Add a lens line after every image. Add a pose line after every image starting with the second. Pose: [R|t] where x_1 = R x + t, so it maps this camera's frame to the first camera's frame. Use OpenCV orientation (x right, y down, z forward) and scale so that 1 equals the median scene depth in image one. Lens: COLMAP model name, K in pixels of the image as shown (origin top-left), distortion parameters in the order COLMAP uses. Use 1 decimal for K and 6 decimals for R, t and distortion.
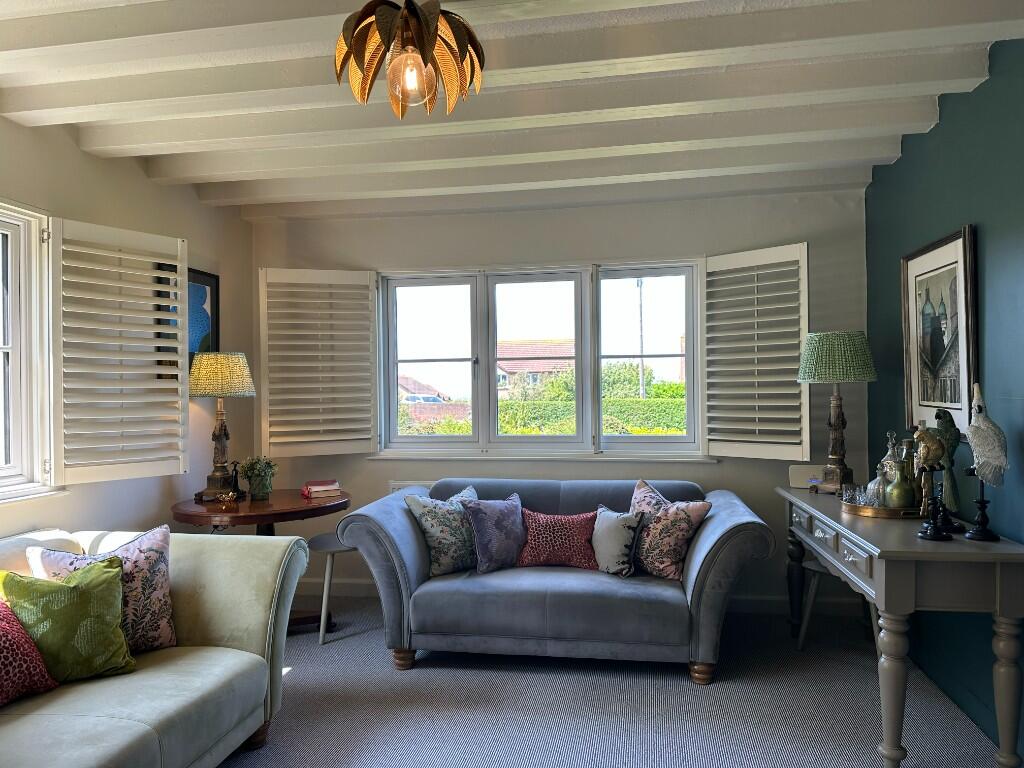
lens RADIAL K [[720.2, 0, 512.0], [0, 720.2, 384.0], [0, 0, 1]] dist [0.138767, -0.175004]
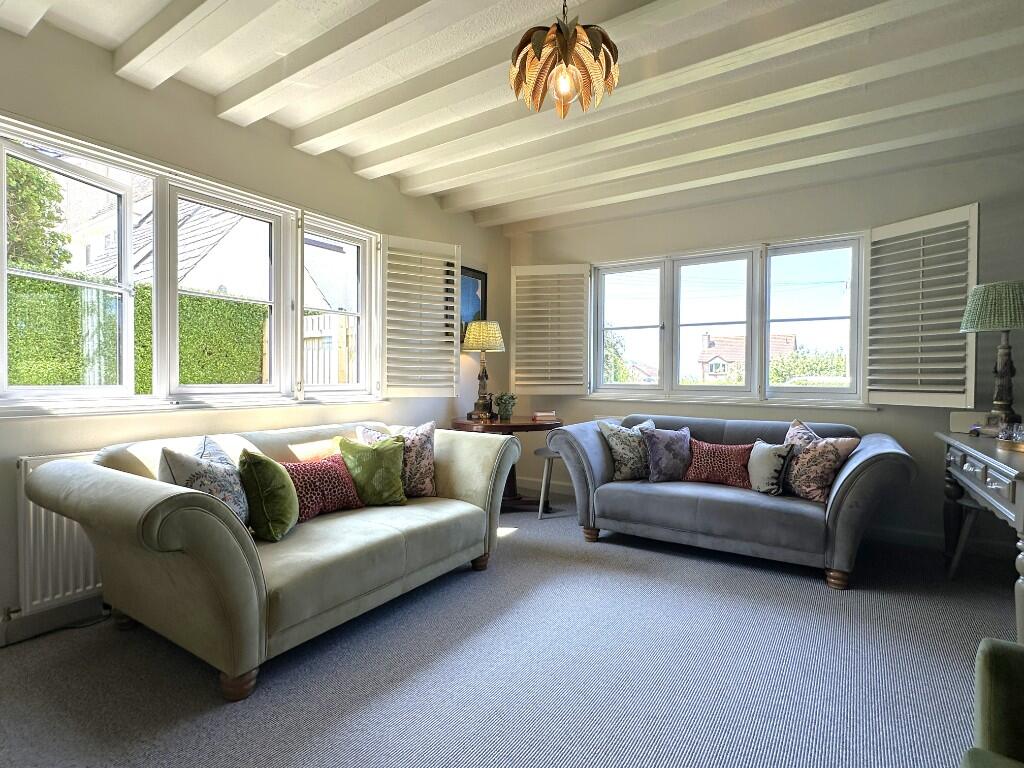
lens RADIAL K [[515.8, 0, 512.0], [0, 515.8, 384.0], [0, 0, 1]] dist [-0.001700, -0.000126]
pose [[0.917859, 0.024038, -0.396177, 0.088563], [-0.014562, 0.999532, 0.026910, 0.061663], [0.396638, -0.018931, 0.917780, 0.048454]]
